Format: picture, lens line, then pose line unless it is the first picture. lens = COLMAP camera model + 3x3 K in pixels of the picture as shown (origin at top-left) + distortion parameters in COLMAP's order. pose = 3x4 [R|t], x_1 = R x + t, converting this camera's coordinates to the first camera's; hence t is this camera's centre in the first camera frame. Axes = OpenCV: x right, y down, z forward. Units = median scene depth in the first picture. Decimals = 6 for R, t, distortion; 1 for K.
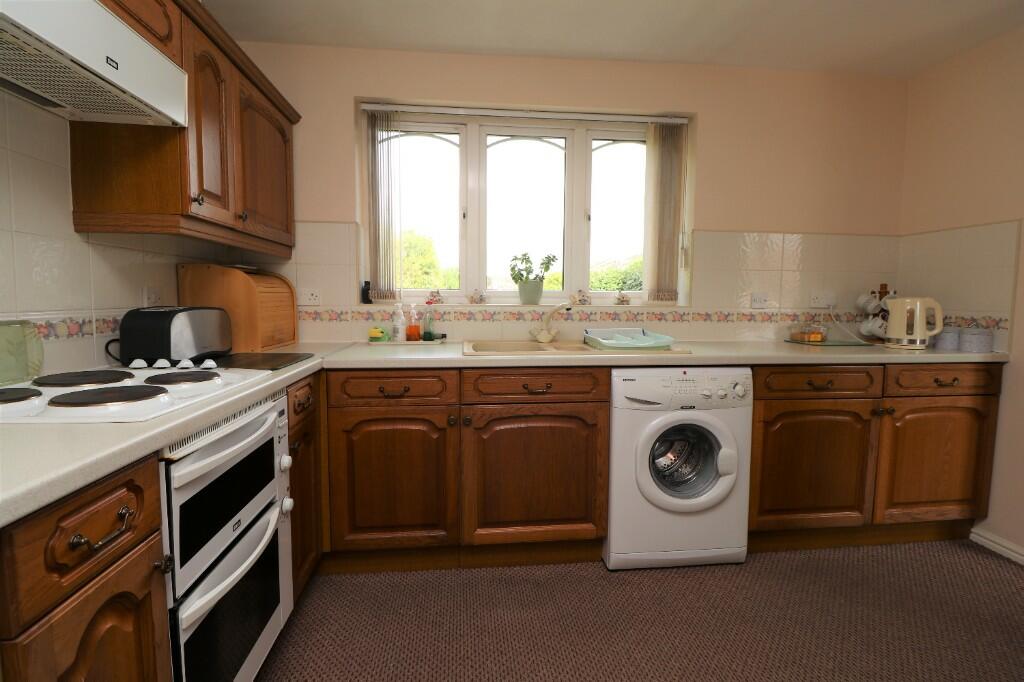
lens RADIAL K [[502.2, 0, 512.0], [0, 502.2, 341.0], [0, 0, 1]] dist [-0.003389, -0.013655]
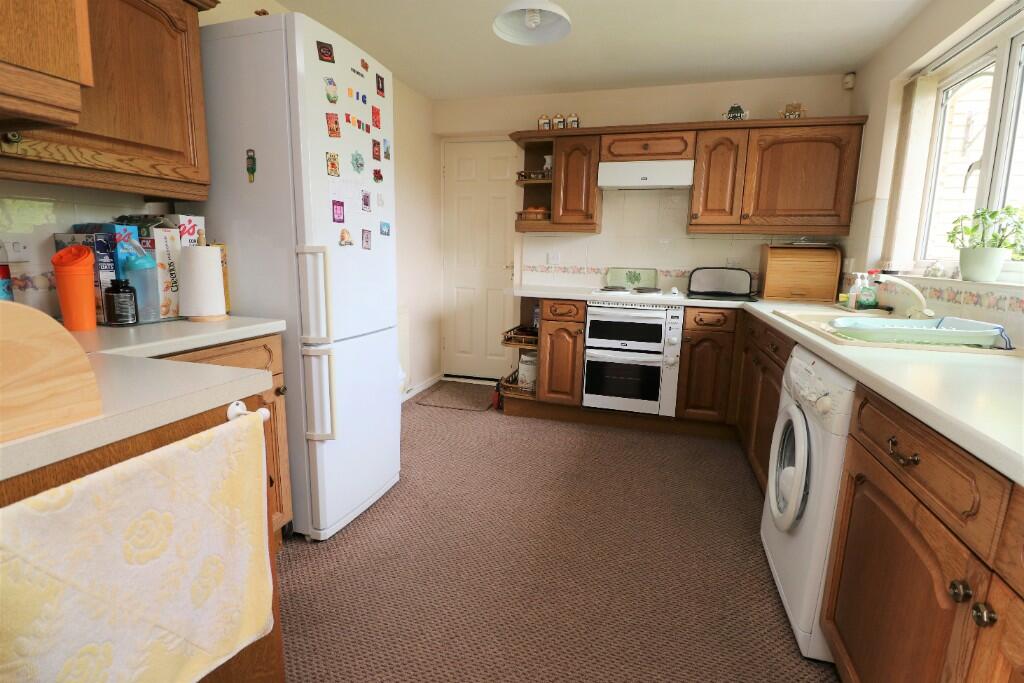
lens RADIAL K [[502.2, 0, 512.0], [0, 502.2, 341.5], [0, 0, 1]] dist [-0.003389, -0.013655]
pose [[-0.387419, 0.145640, -0.910327, 2.471825], [-0.118689, 0.971346, 0.205914, -0.157447], [0.914232, 0.187820, -0.359032, 1.618953]]
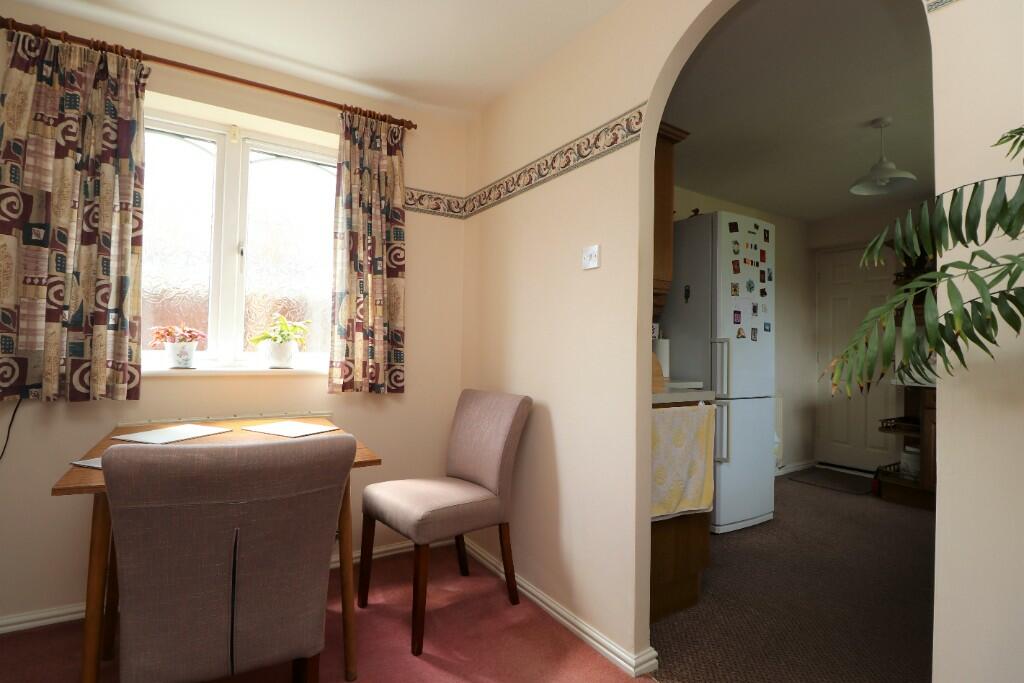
lens RADIAL K [[502.2, 0, 512.0], [0, 502.2, 341.5], [0, 0, 1]] dist [-0.003389, -0.013655]
pose [[-0.887314, -0.029152, -0.460243, 3.365145], [-0.068042, 0.995353, 0.068133, -0.137082], [0.456118, 0.091771, -0.885175, 2.215739]]
